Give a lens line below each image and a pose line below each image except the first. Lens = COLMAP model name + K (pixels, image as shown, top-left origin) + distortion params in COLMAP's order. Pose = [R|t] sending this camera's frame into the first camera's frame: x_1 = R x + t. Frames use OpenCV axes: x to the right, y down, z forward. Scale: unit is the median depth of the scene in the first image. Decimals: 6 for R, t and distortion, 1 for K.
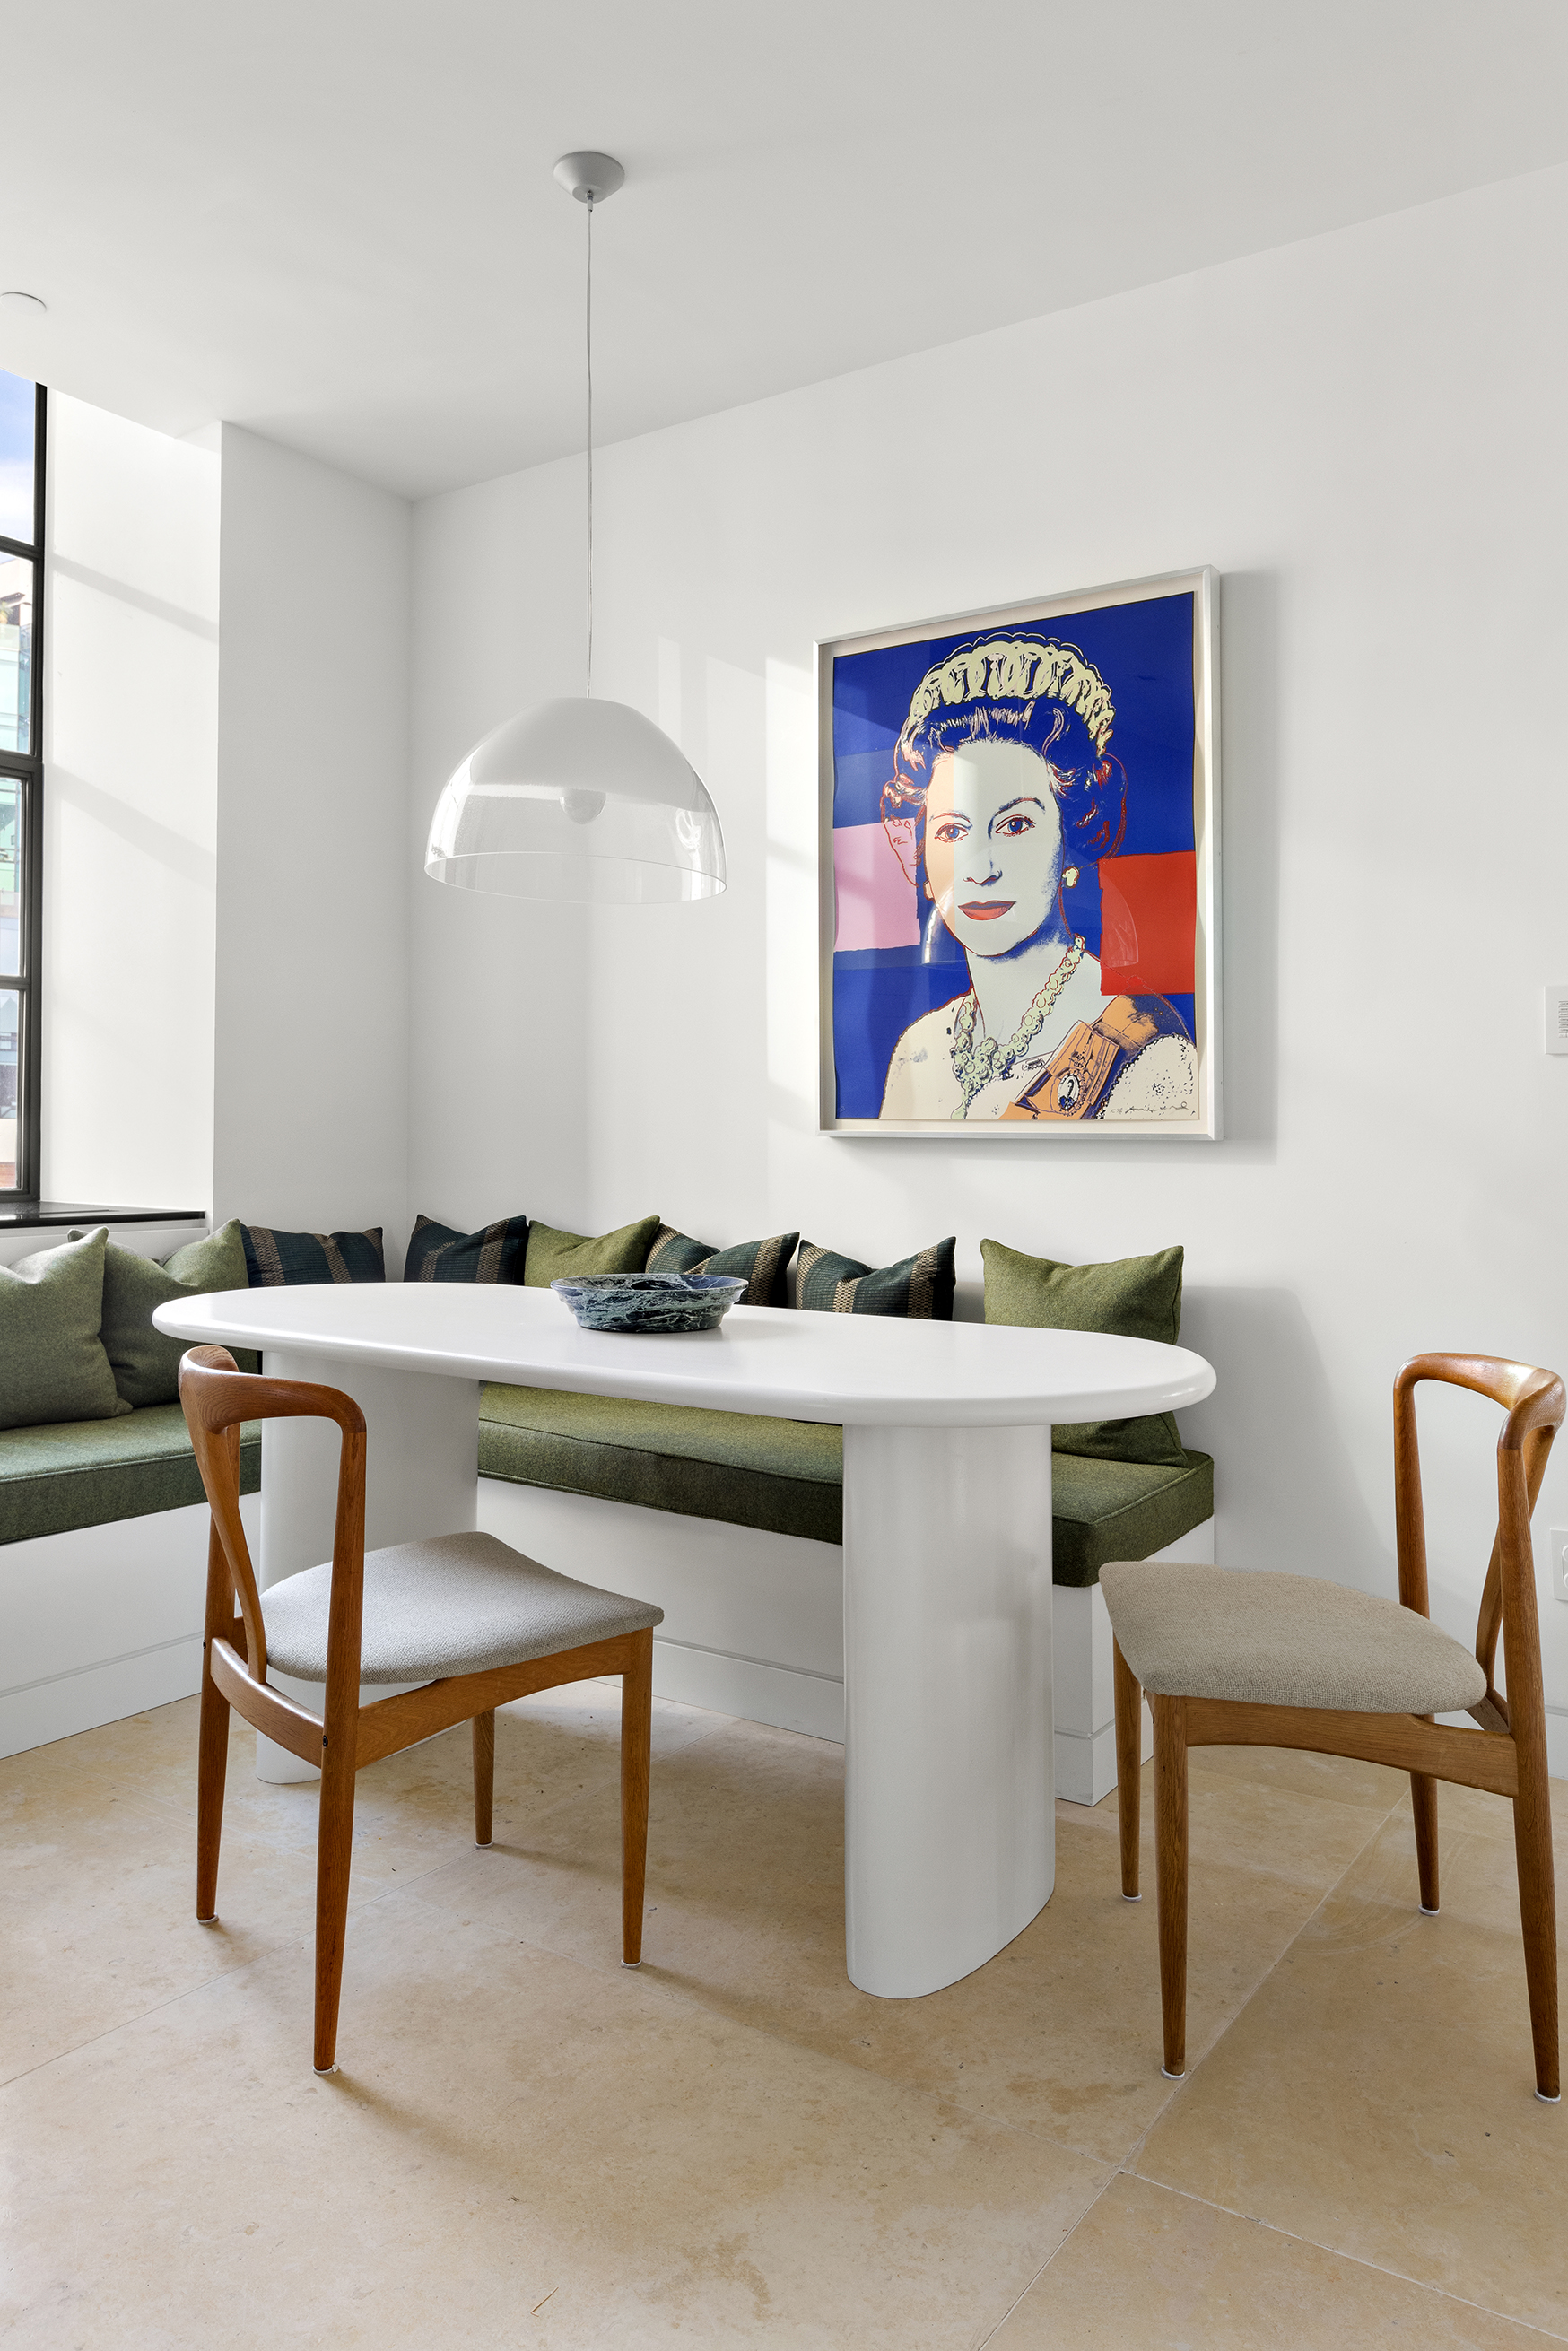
lens RADIAL K [[1627.0, 0, 782.3], [0, 1627.0, 1169.3], [0, 0, 1]] dist [-0.019778, -0.001569]
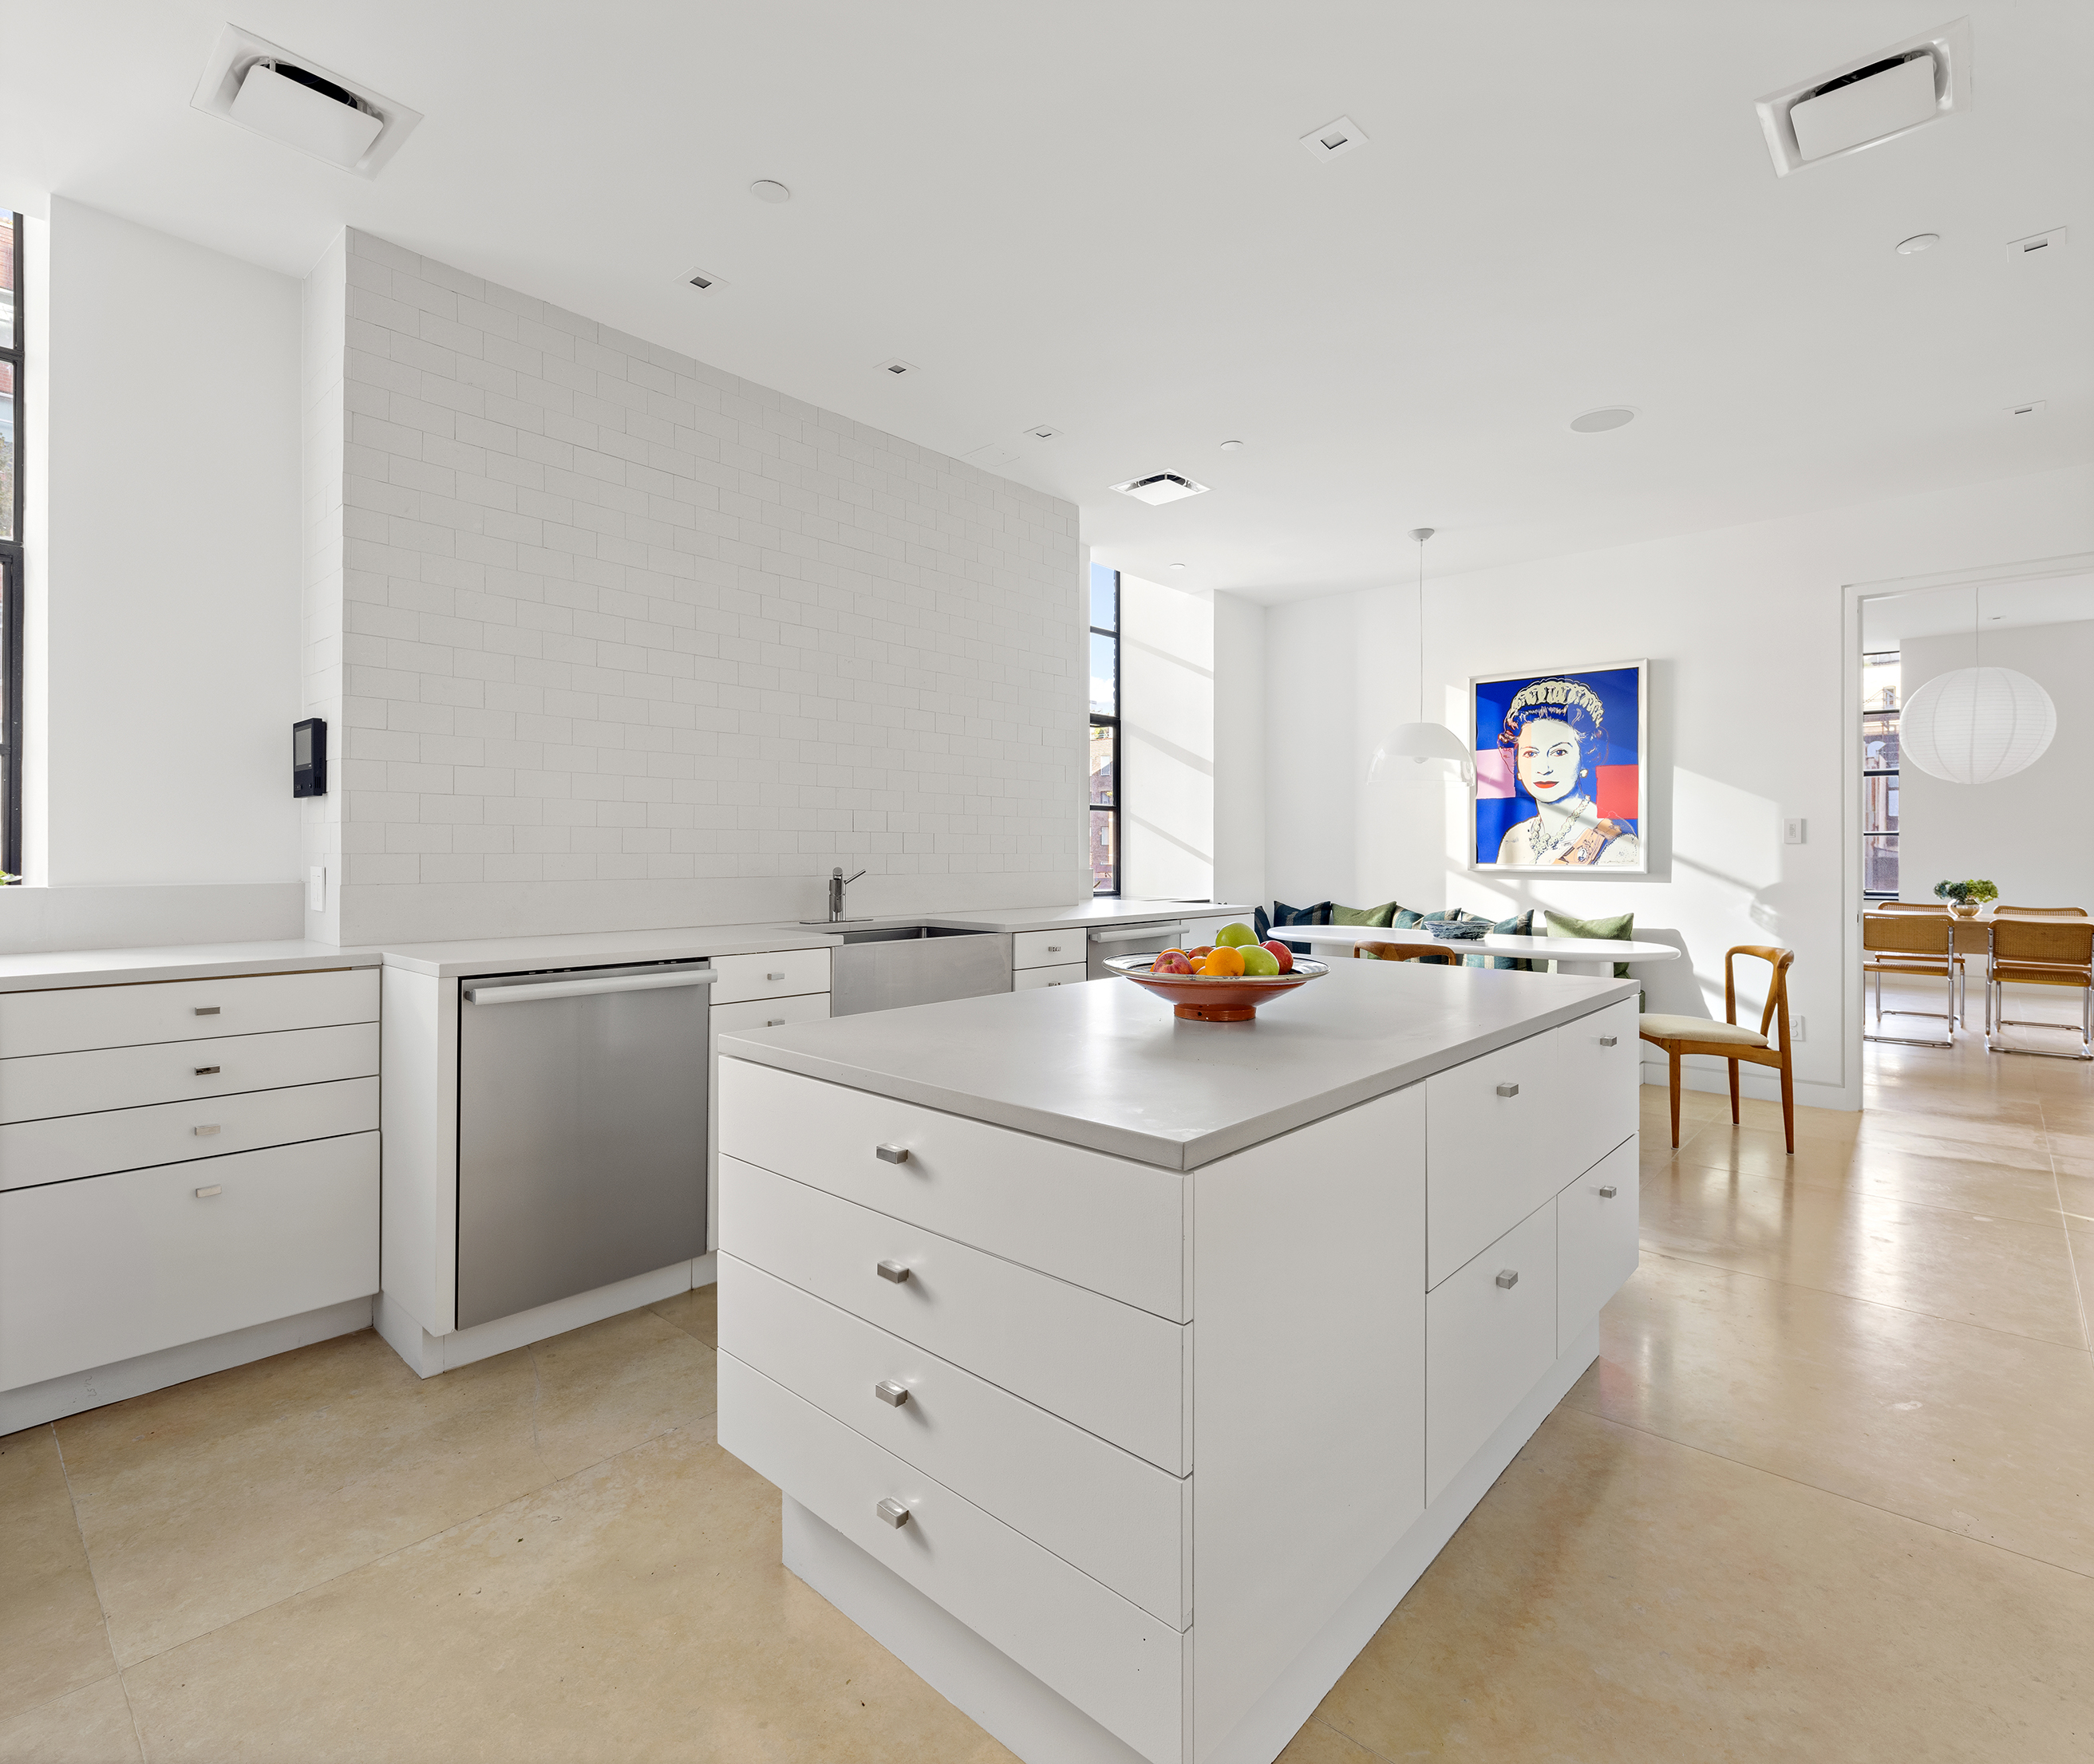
lens RADIAL K [[1036.4, 0, 1047.2], [0, 1036.4, 873.6], [0, 0, 1]] dist [0.001687, -0.000119]
pose [[0.985395, -0.001169, -0.170278, -0.382448], [0.001489, 0.999997, 0.001748, -0.021056], [0.170276, -0.001976, 0.985395, -0.779306]]
